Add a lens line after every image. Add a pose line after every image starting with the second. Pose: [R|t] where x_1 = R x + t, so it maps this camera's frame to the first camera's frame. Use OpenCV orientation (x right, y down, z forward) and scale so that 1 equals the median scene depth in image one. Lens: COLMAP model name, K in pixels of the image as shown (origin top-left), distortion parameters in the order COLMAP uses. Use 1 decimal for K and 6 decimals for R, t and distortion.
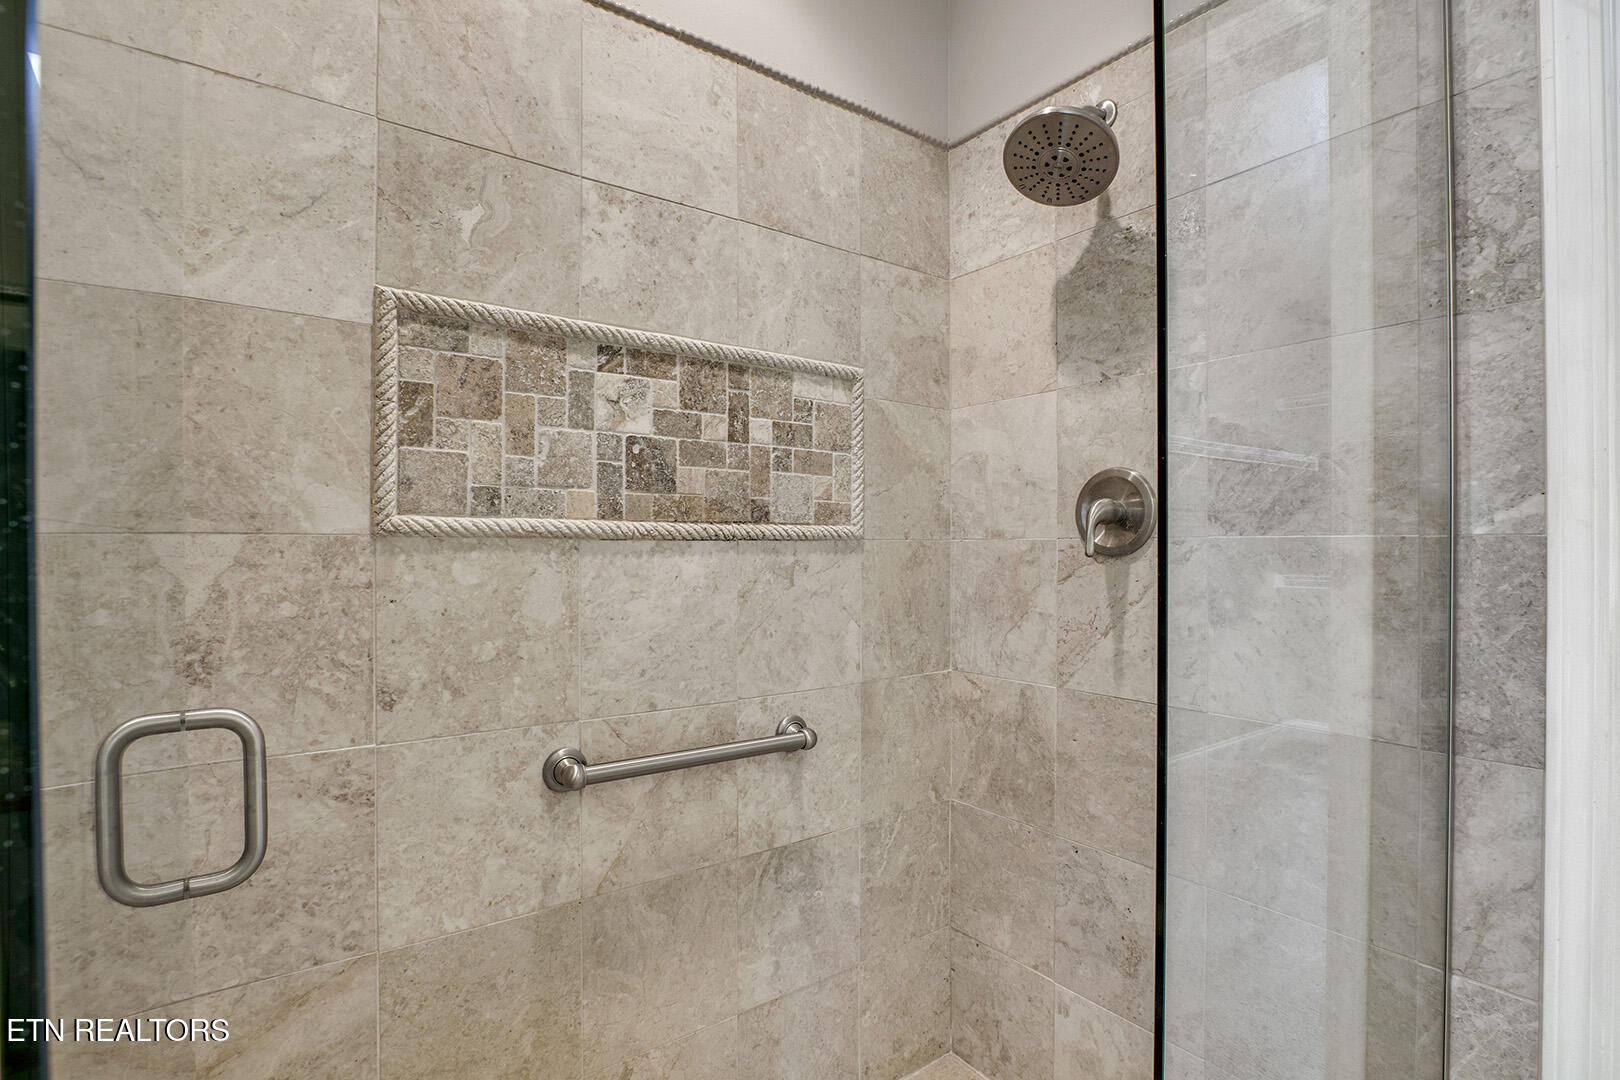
lens RADIAL K [[765.0, 0, 809.2], [0, 765.0, 541.2], [0, 0, 1]] dist [-0.018151, 0.001754]
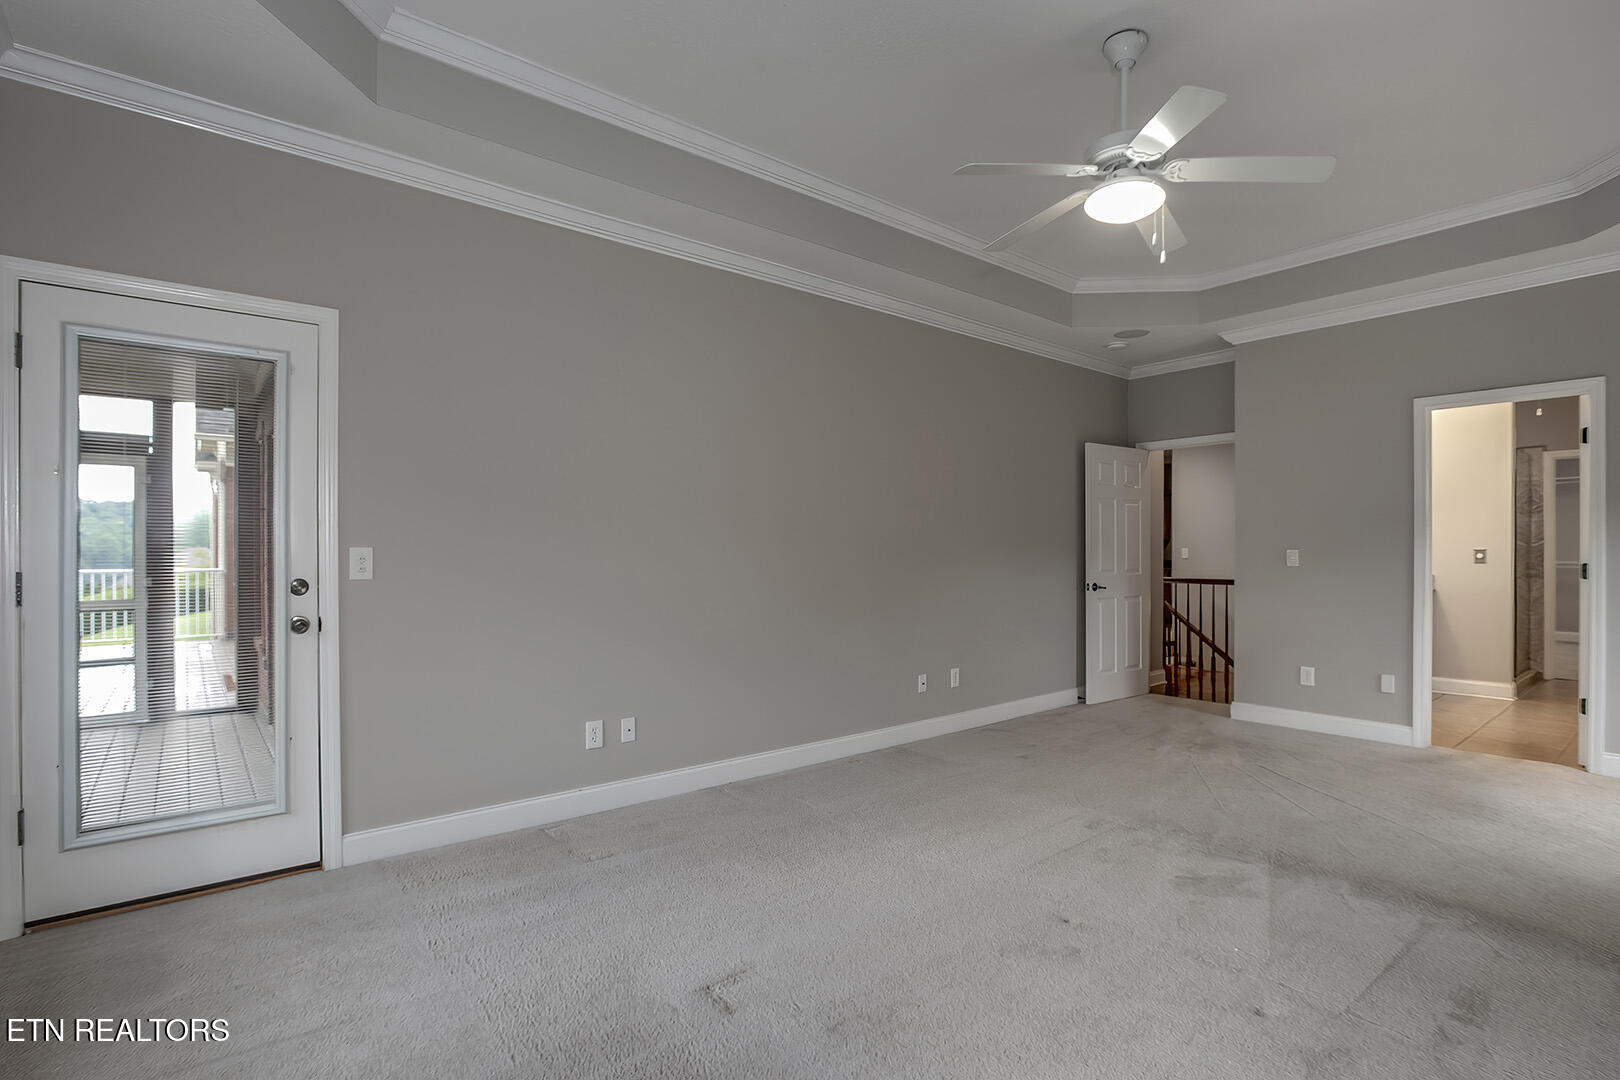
lens RADIAL K [[765.0, 0, 804.1], [0, 765.0, 545.8], [0, 0, 1]] dist [-0.018151, 0.001754]
pose [[0.998878, 0.001934, 0.047310, -5.999481], [-0.002006, 0.999997, 0.001481, -0.010674], [-0.047307, -0.001574, 0.998879, -5.469279]]
